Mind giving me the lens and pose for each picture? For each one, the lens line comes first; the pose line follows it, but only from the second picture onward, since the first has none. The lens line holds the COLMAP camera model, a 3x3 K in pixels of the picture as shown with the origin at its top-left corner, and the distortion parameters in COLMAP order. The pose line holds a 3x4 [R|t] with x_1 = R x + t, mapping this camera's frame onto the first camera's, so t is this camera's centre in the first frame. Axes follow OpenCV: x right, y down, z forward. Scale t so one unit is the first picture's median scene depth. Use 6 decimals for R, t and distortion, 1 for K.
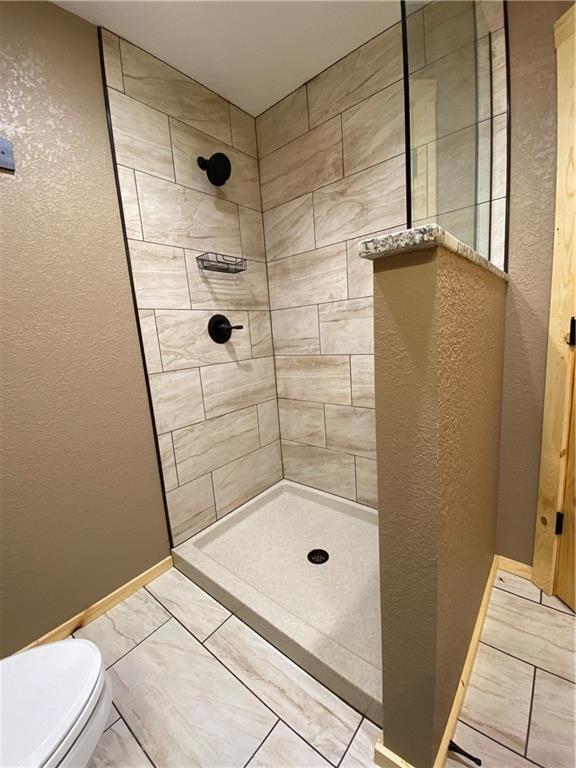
lens RADIAL K [[313.7, 0, 288.0], [0, 313.7, 384.0], [0, 0, 1]] dist [0.009956, -0.016893]
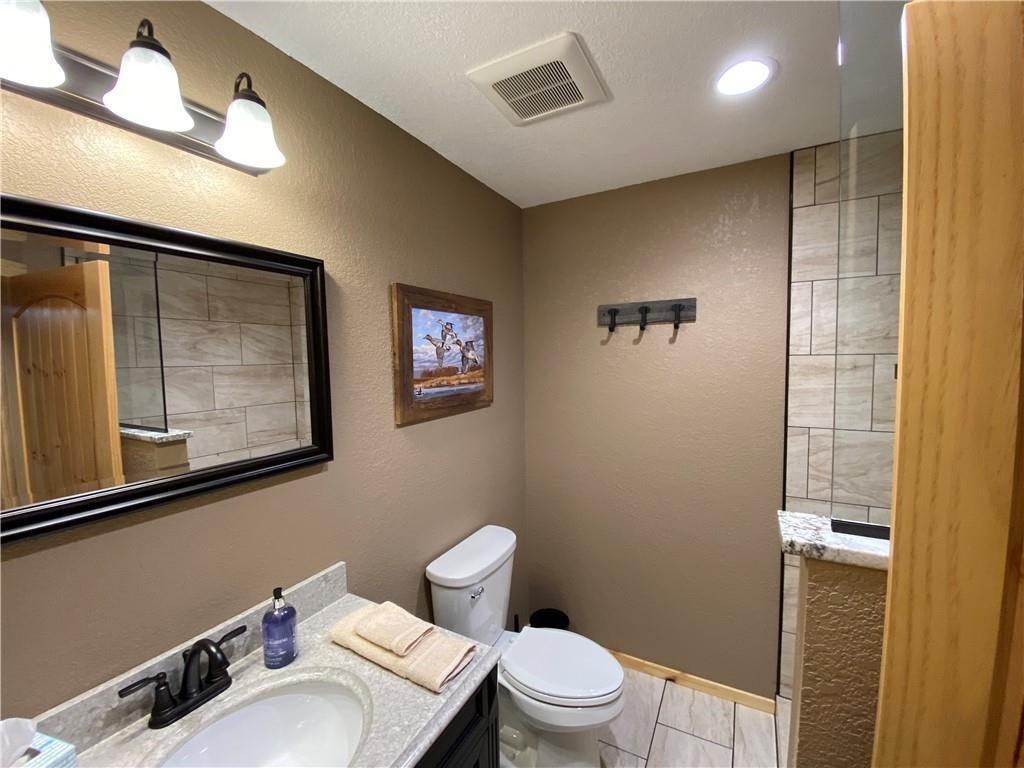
lens RADIAL K [[418.3, 0, 512.0], [0, 418.3, 384.0], [0, 0, 1]] dist [0.009956, -0.016893]
pose [[0.179381, 0.127537, -0.975478, 0.569601], [-0.162889, 0.981725, 0.098400, -0.347823], [0.970201, 0.141243, 0.196877, -0.059736]]
